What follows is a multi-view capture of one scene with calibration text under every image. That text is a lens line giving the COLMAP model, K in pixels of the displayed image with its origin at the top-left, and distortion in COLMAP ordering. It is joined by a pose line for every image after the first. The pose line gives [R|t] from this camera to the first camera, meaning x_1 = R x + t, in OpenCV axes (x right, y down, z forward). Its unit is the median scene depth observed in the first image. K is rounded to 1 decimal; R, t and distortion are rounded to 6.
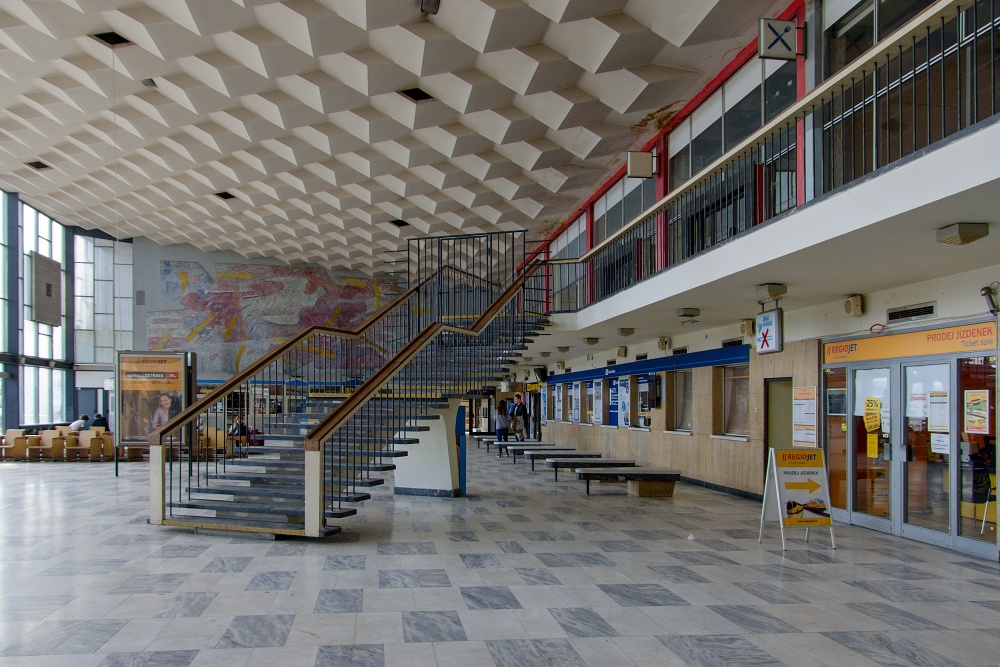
lens RADIAL K [[804.8, 0, 508.5], [0, 804.8, 435.3], [0, 0, 1]] dist [0.001464, -0.002484]
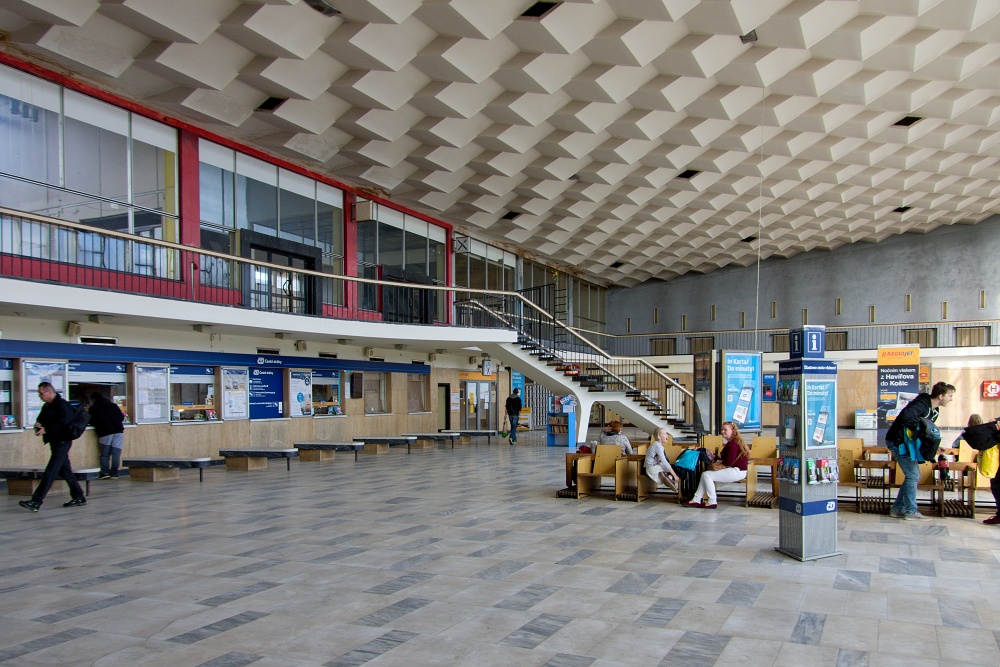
lens RADIAL K [[817.9, 0, 499.4], [0, 817.9, 420.3], [0, 0, 1]] dist [0.004071, -0.002738]
pose [[-0.821482, -0.020145, 0.569879, -0.354580], [0.021497, 0.997571, 0.066252, -0.037915], [-0.569830, 0.066676, -0.819053, 0.909911]]
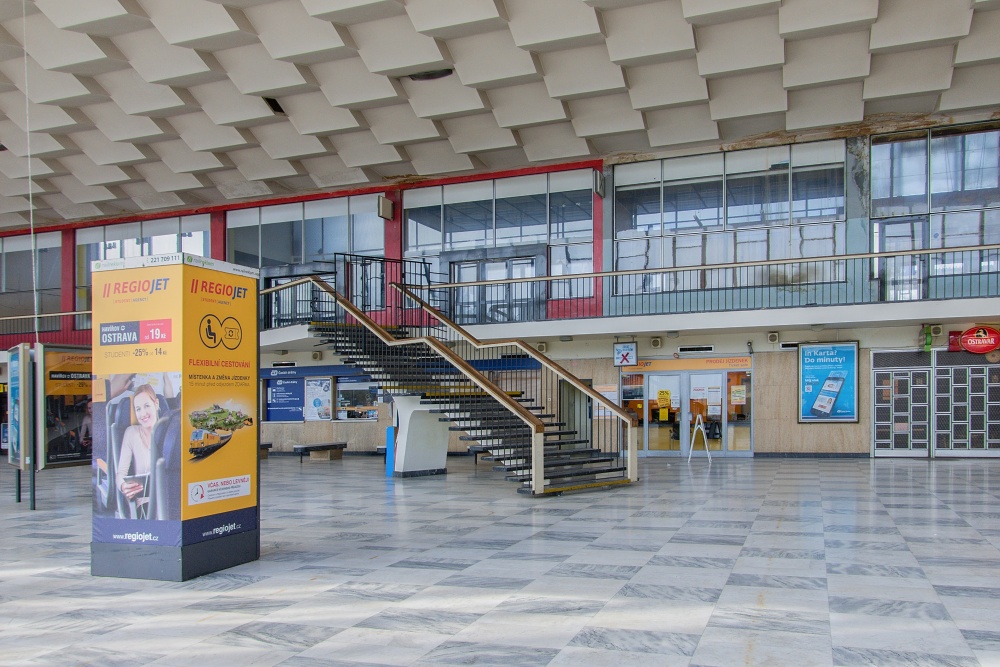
lens RADIAL K [[802.4, 0, 557.8], [0, 802.4, 398.5], [0, 0, 1]] dist [-0.004516, -0.001789]
pose [[0.468332, -0.020283, 0.883320, -0.370175], [0.059328, 0.998202, -0.008535, -0.006806], [-0.881558, 0.056403, 0.468693, 0.086930]]
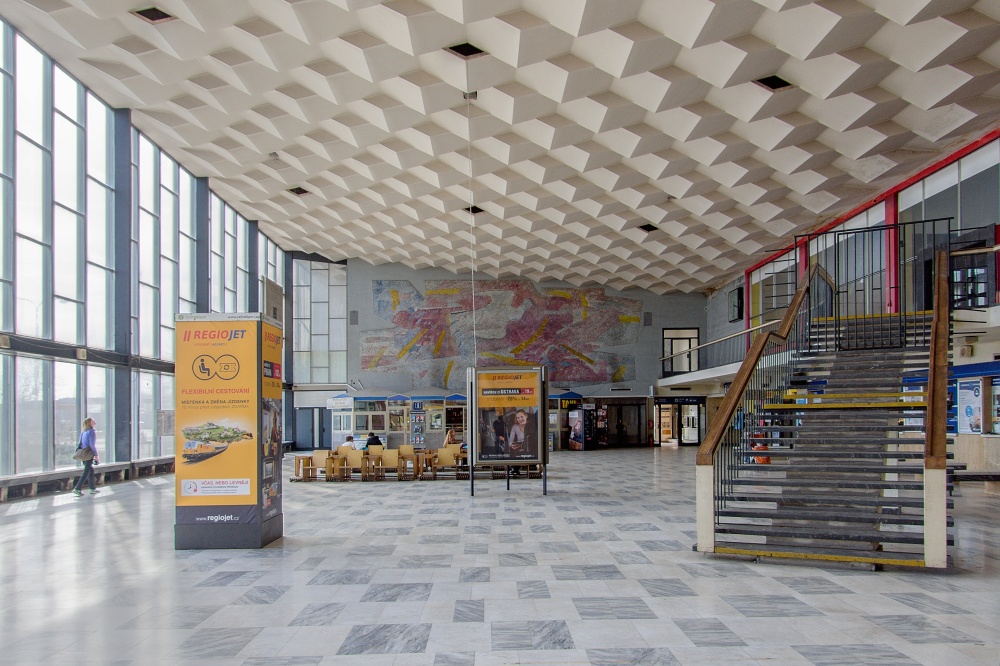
lens RADIAL K [[817.9, 0, 499.4], [0, 817.9, 419.8], [0, 0, 1]] dist [0.004071, -0.002738]
pose [[0.988394, -0.022475, -0.150239, -0.123346], [0.017330, 0.999221, -0.035467, -0.002210], [0.150919, 0.032451, 0.988013, 0.011555]]
